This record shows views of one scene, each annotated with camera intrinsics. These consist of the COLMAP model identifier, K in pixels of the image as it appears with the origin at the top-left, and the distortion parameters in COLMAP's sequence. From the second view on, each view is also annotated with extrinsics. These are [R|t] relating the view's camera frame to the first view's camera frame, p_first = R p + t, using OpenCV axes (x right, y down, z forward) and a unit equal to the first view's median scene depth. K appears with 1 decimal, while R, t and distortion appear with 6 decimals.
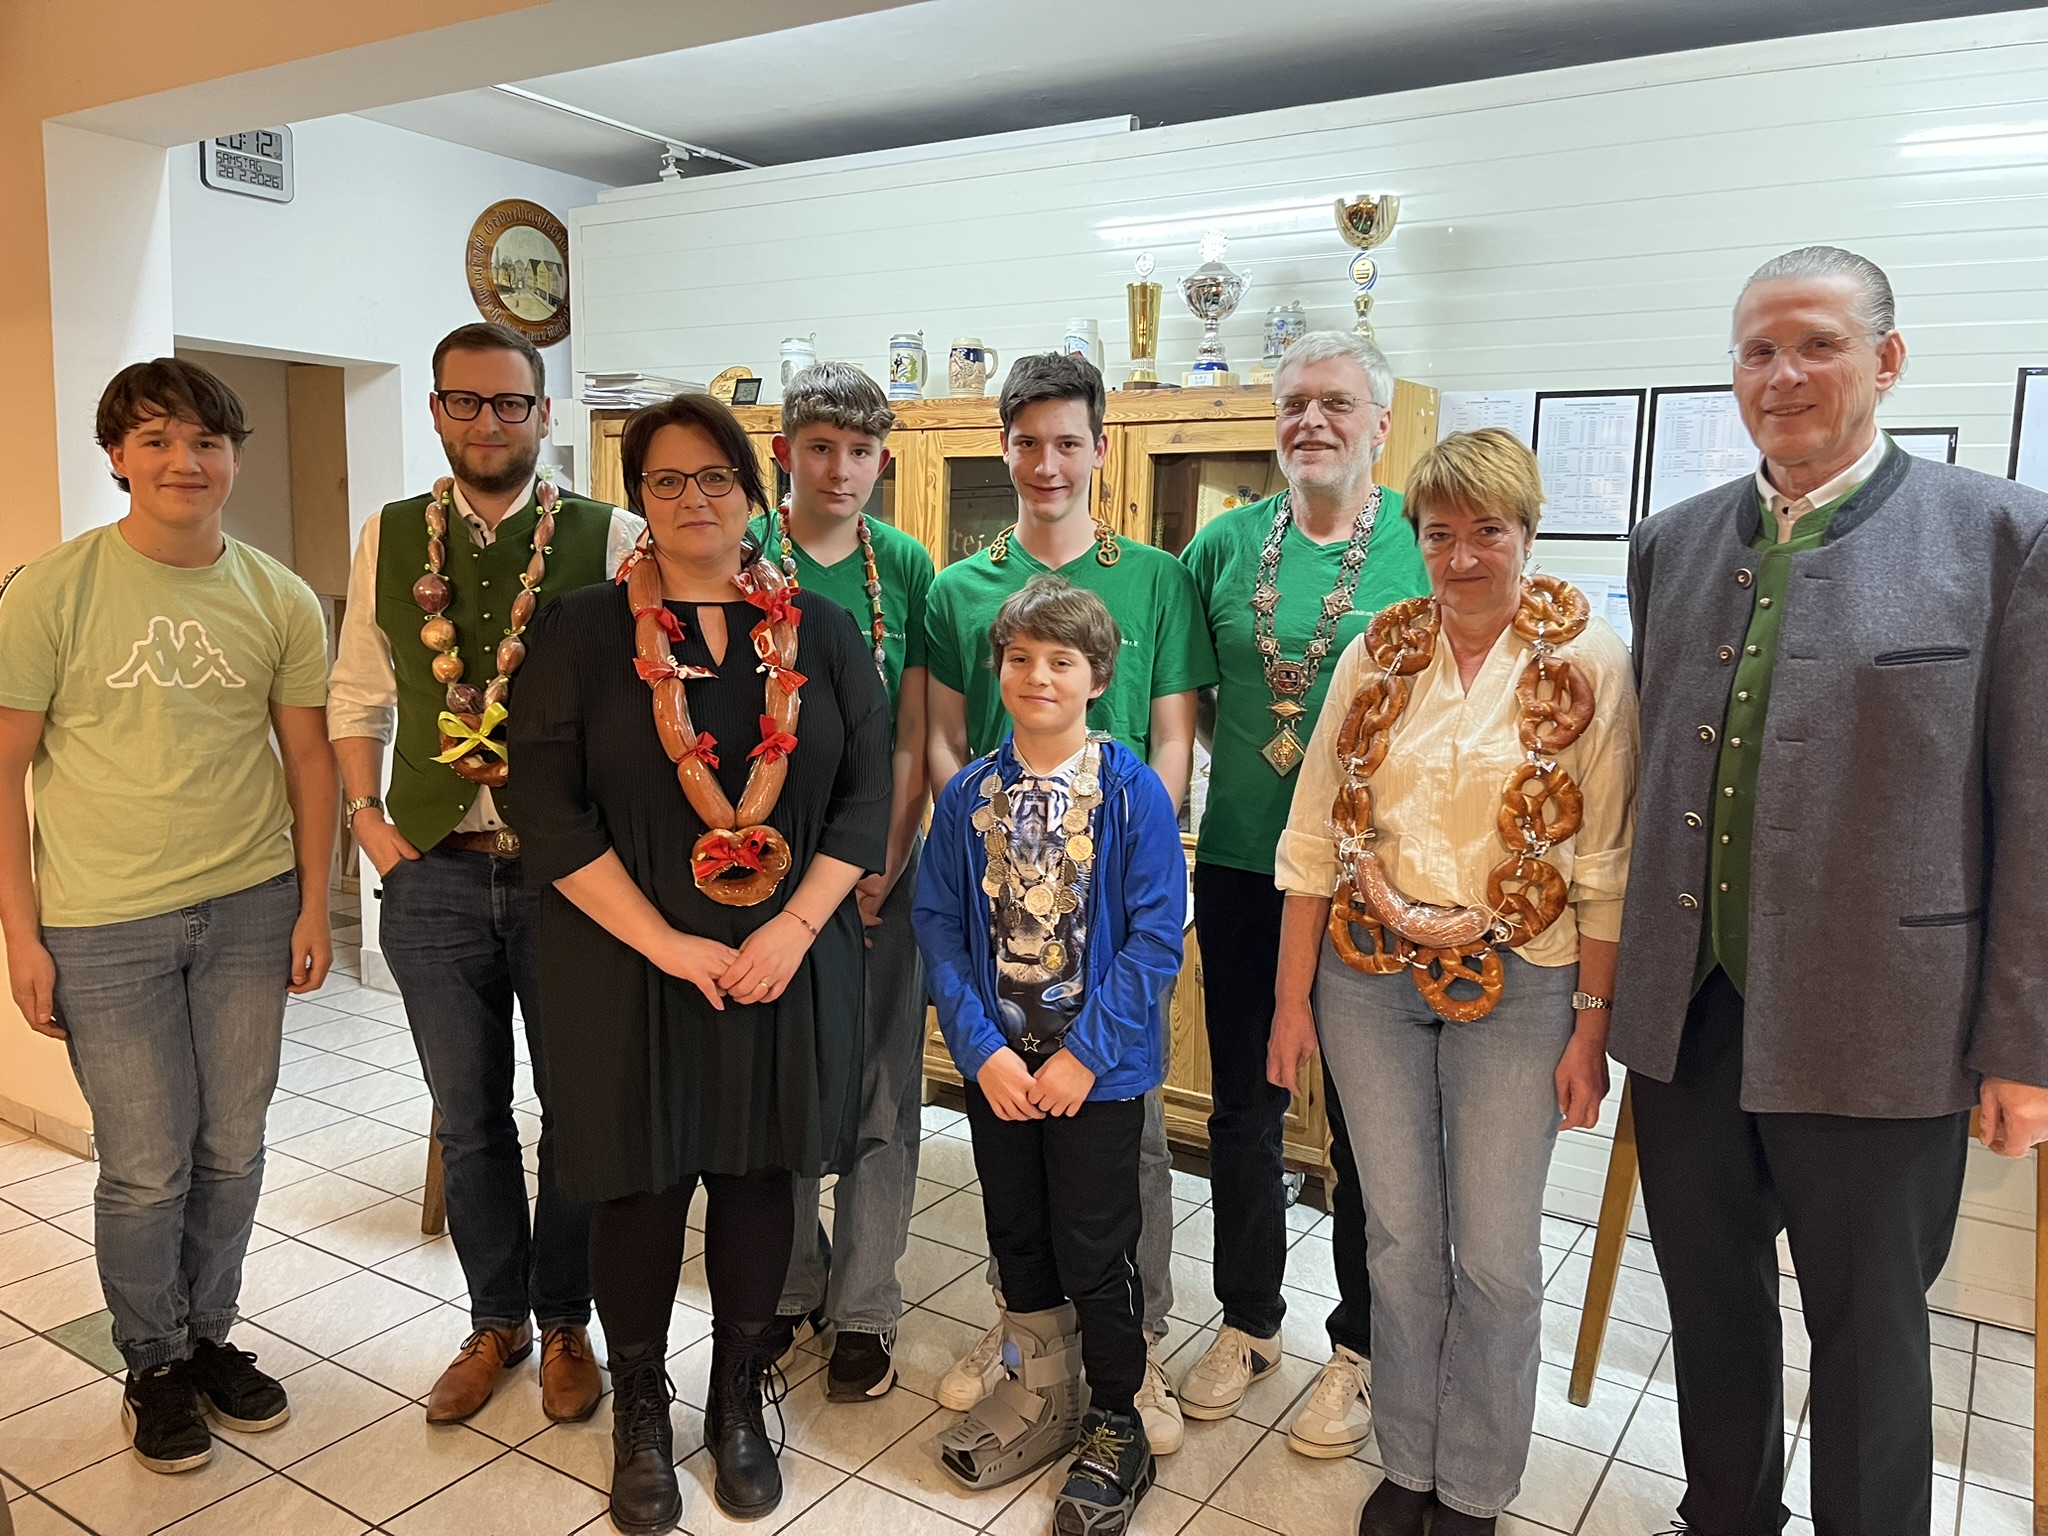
lens RADIAL K [[1565.8, 0, 1038.1], [0, 1565.8, 748.8], [0, 0, 1]] dist [0.065559, -0.083629]
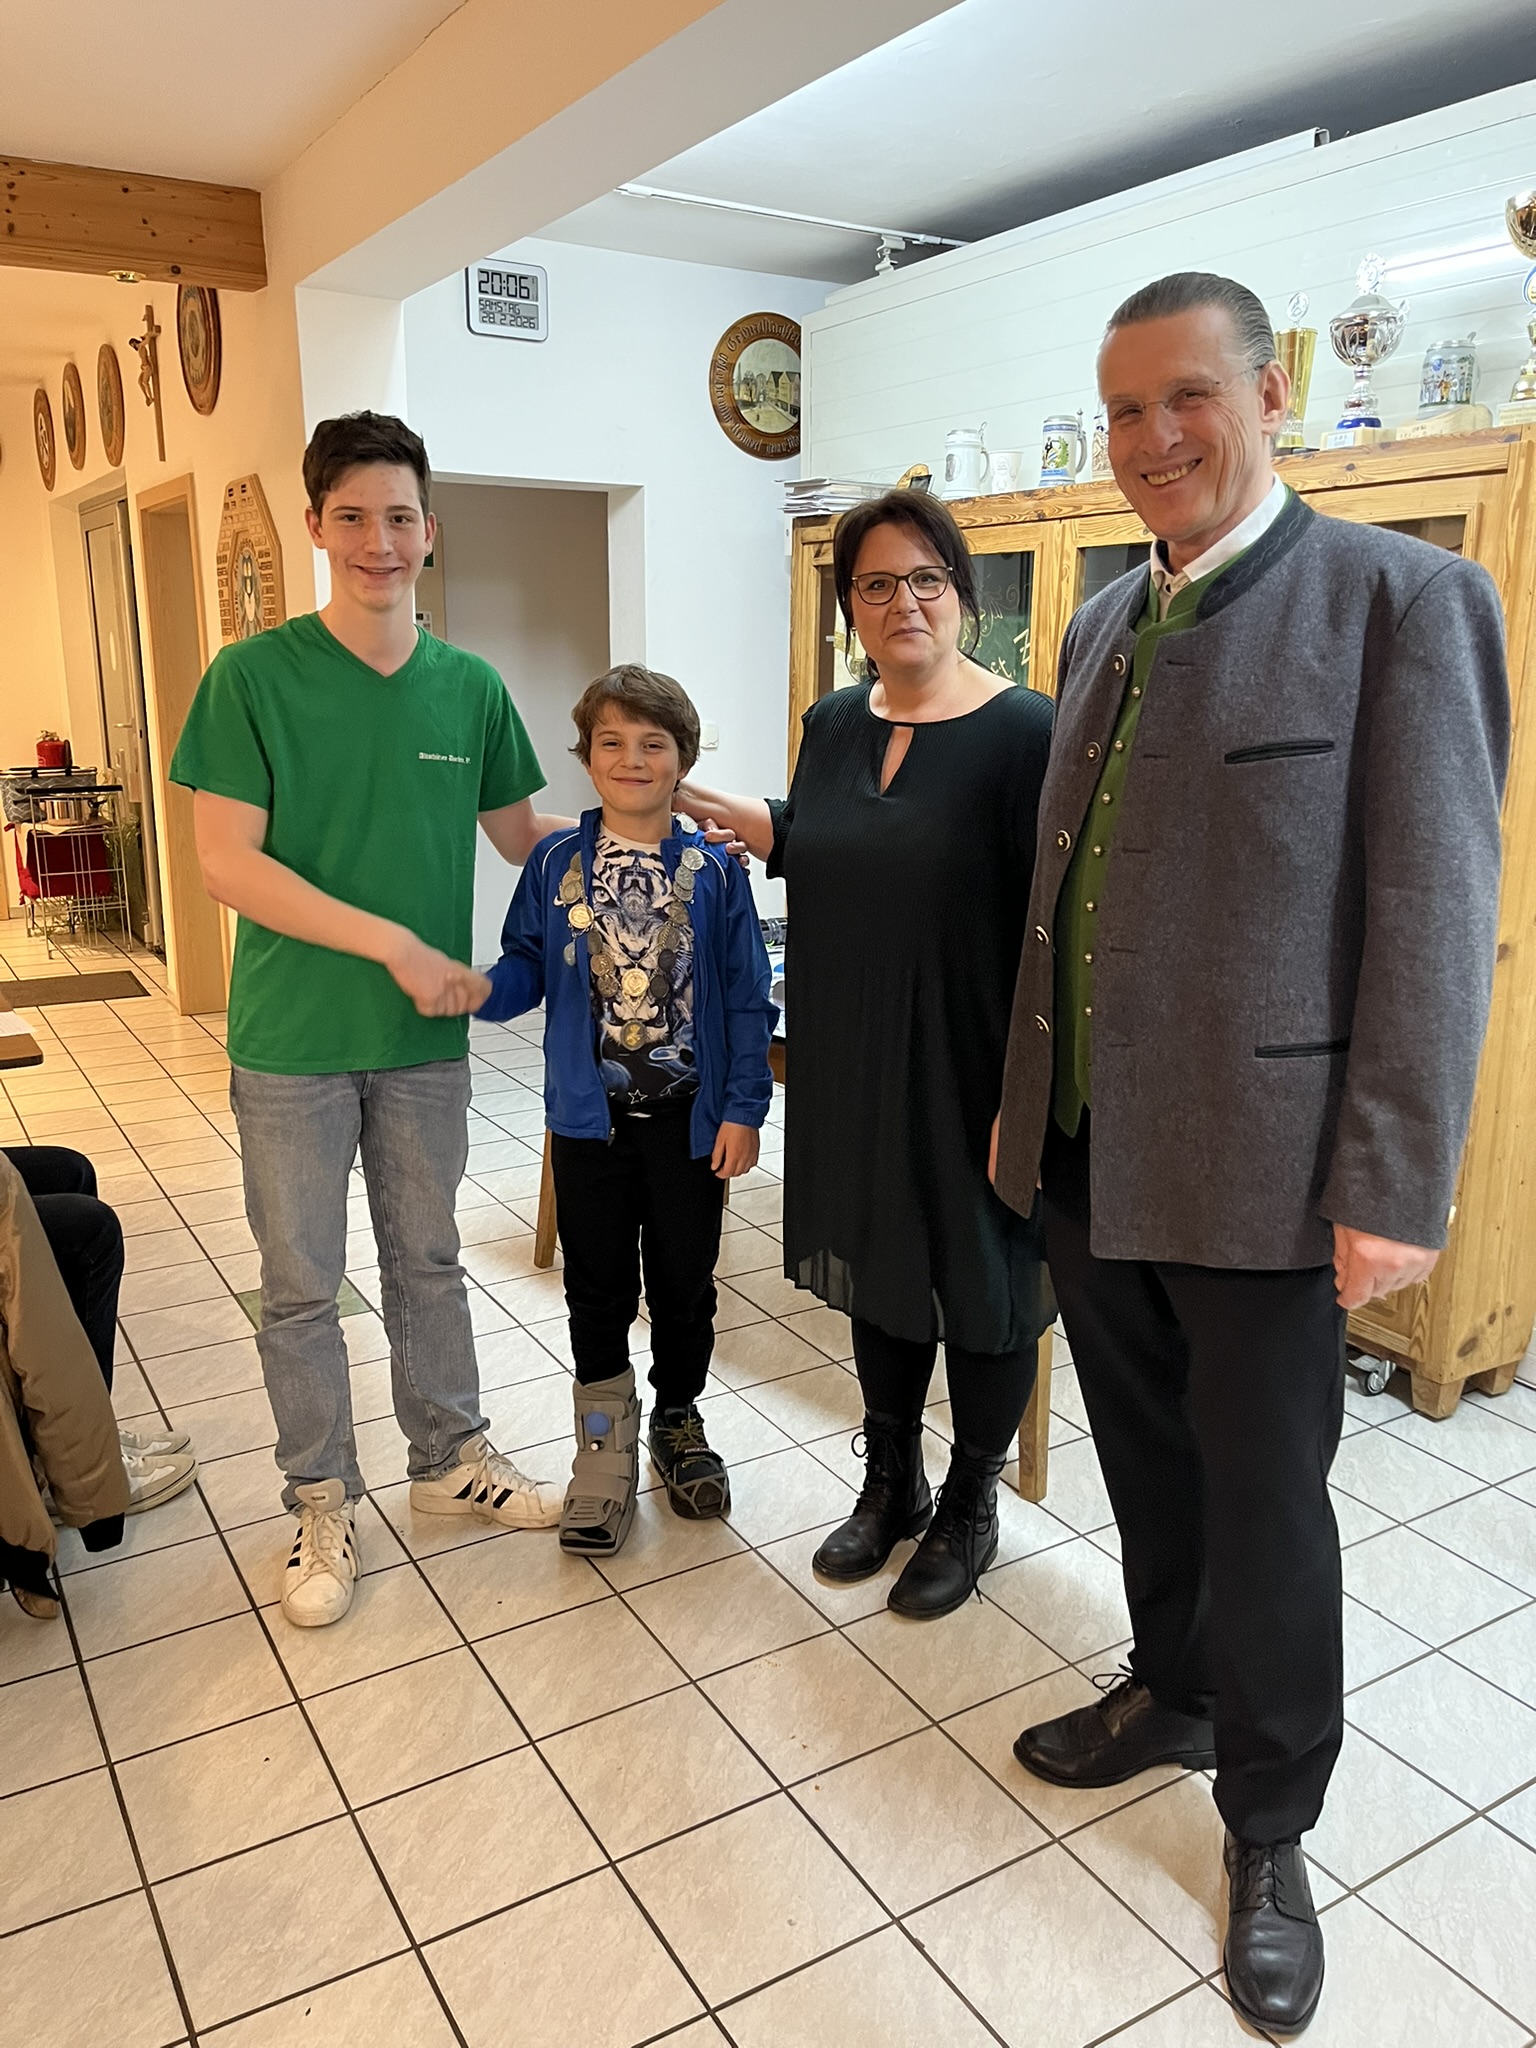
lens RADIAL K [[1565.8, 0, 757.1], [0, 1565.8, 1023.5], [0, 0, 1]] dist [0.065559, -0.083629]
pose [[0.890128, 0.086225, -0.447478, 0.223177], [-0.039279, 0.992799, 0.113169, -0.005061], [0.454014, -0.083159, 0.887105, 0.064114]]
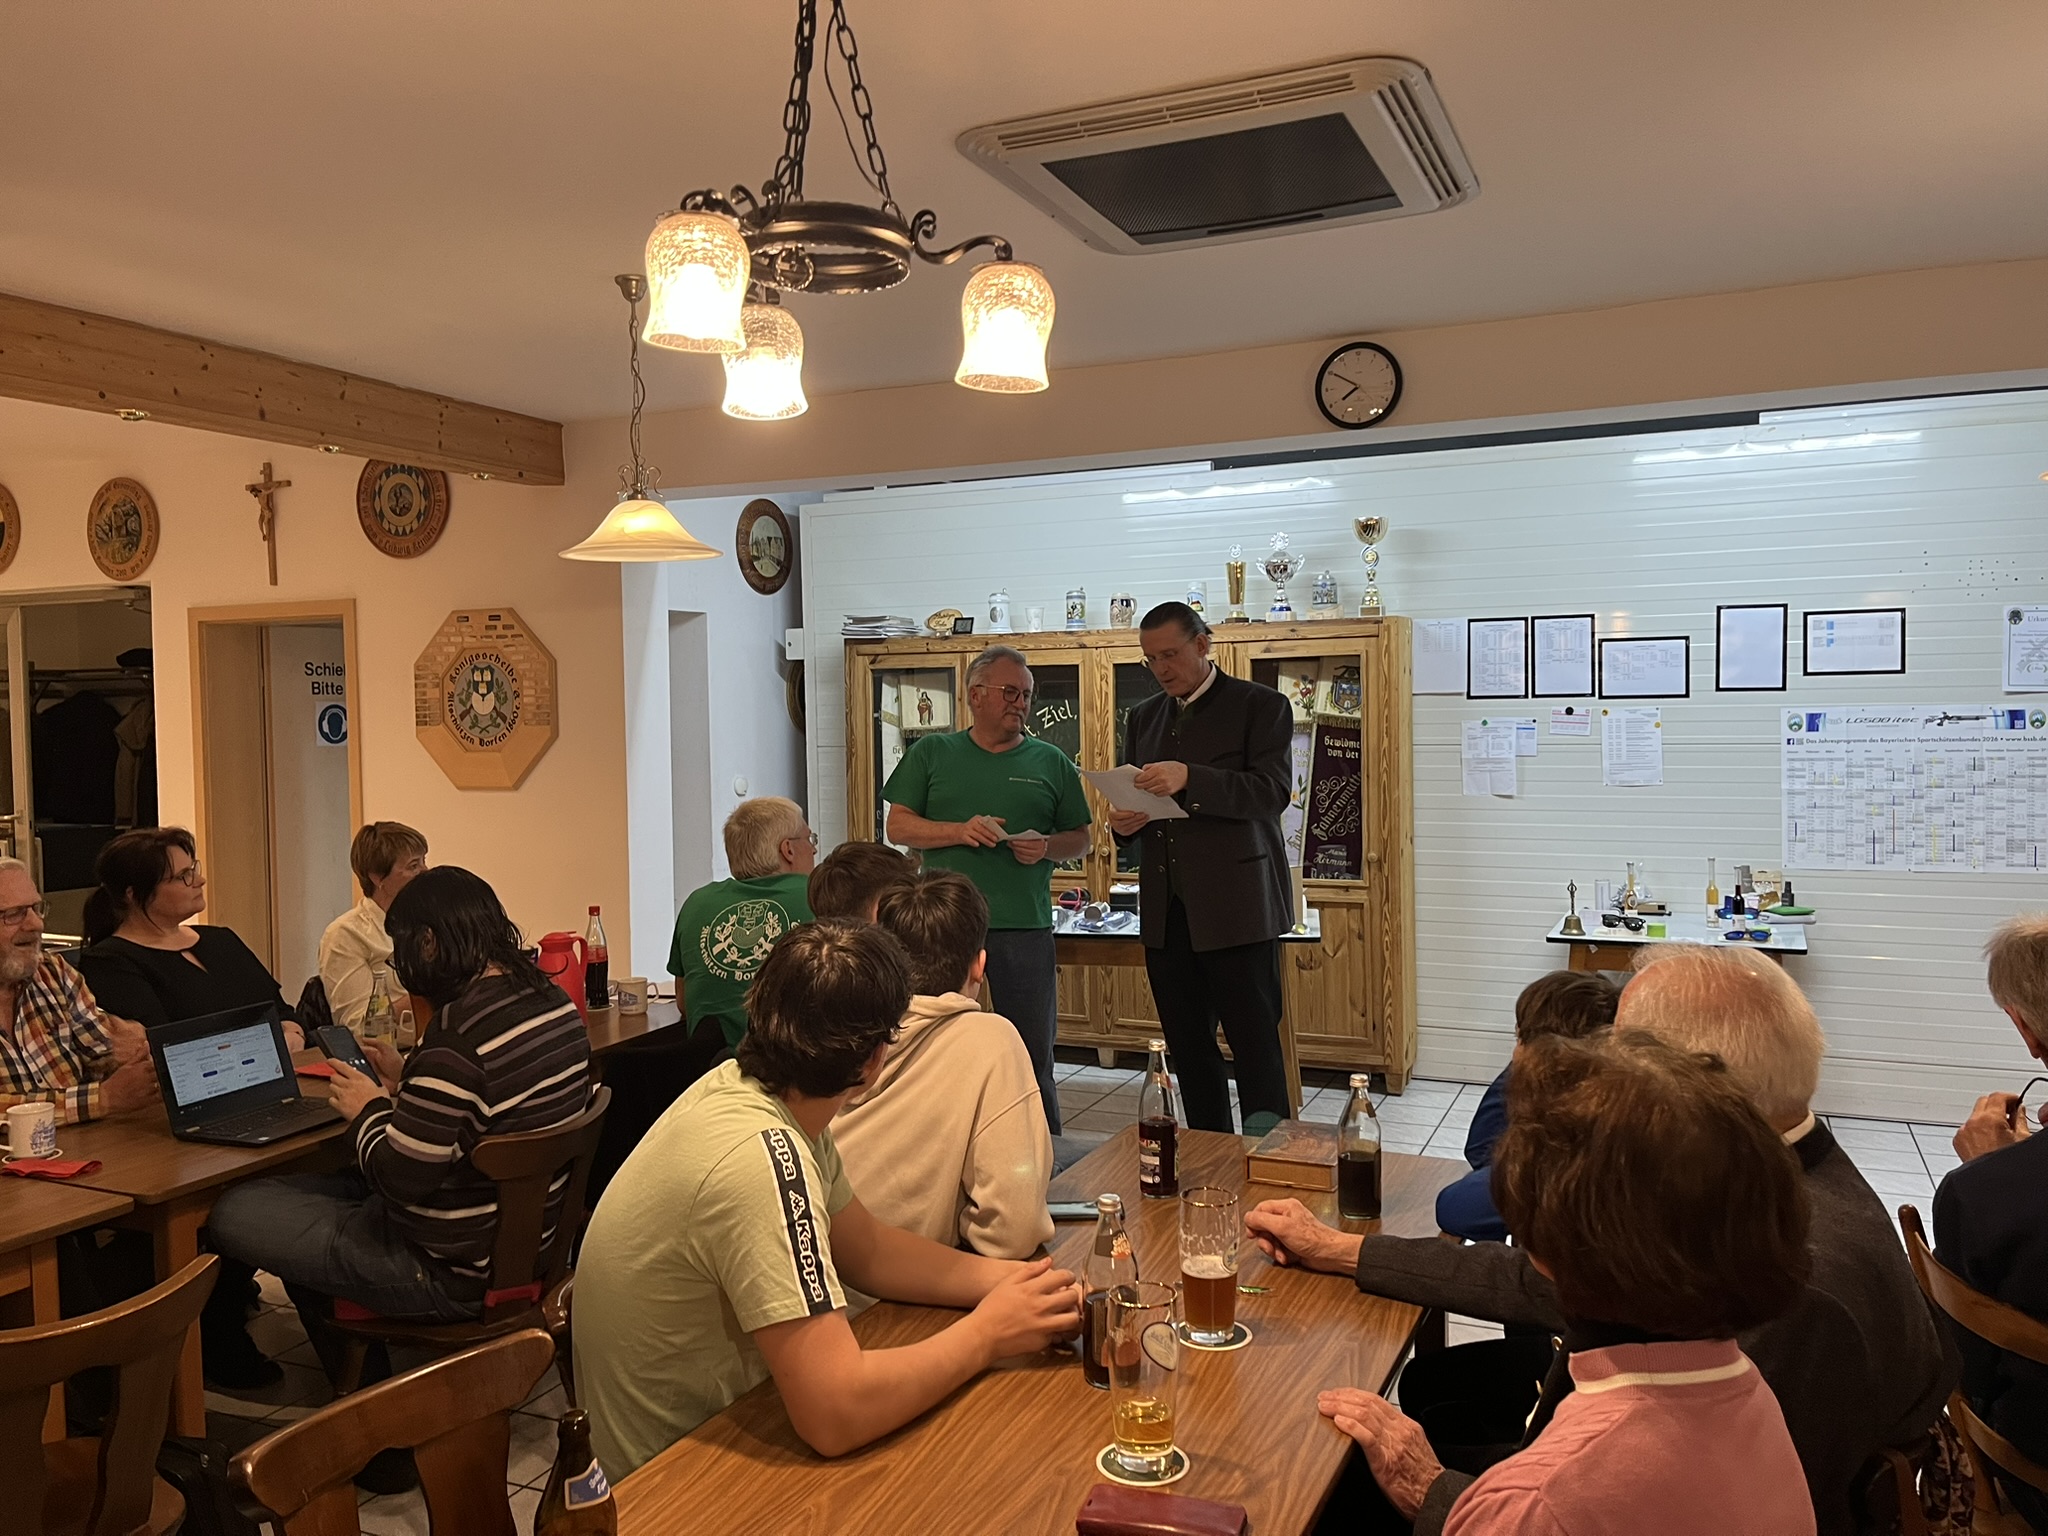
lens RADIAL K [[1565.8, 0, 1002.1], [0, 1565.8, 769.1], [0, 0, 1]] dist [0.065559, -0.083629]
pose [[0.989103, -0.052031, 0.137725, -0.425893], [0.062552, 0.995354, -0.073198, 0.039582], [-0.133277, 0.081016, 0.987762, -0.629754]]
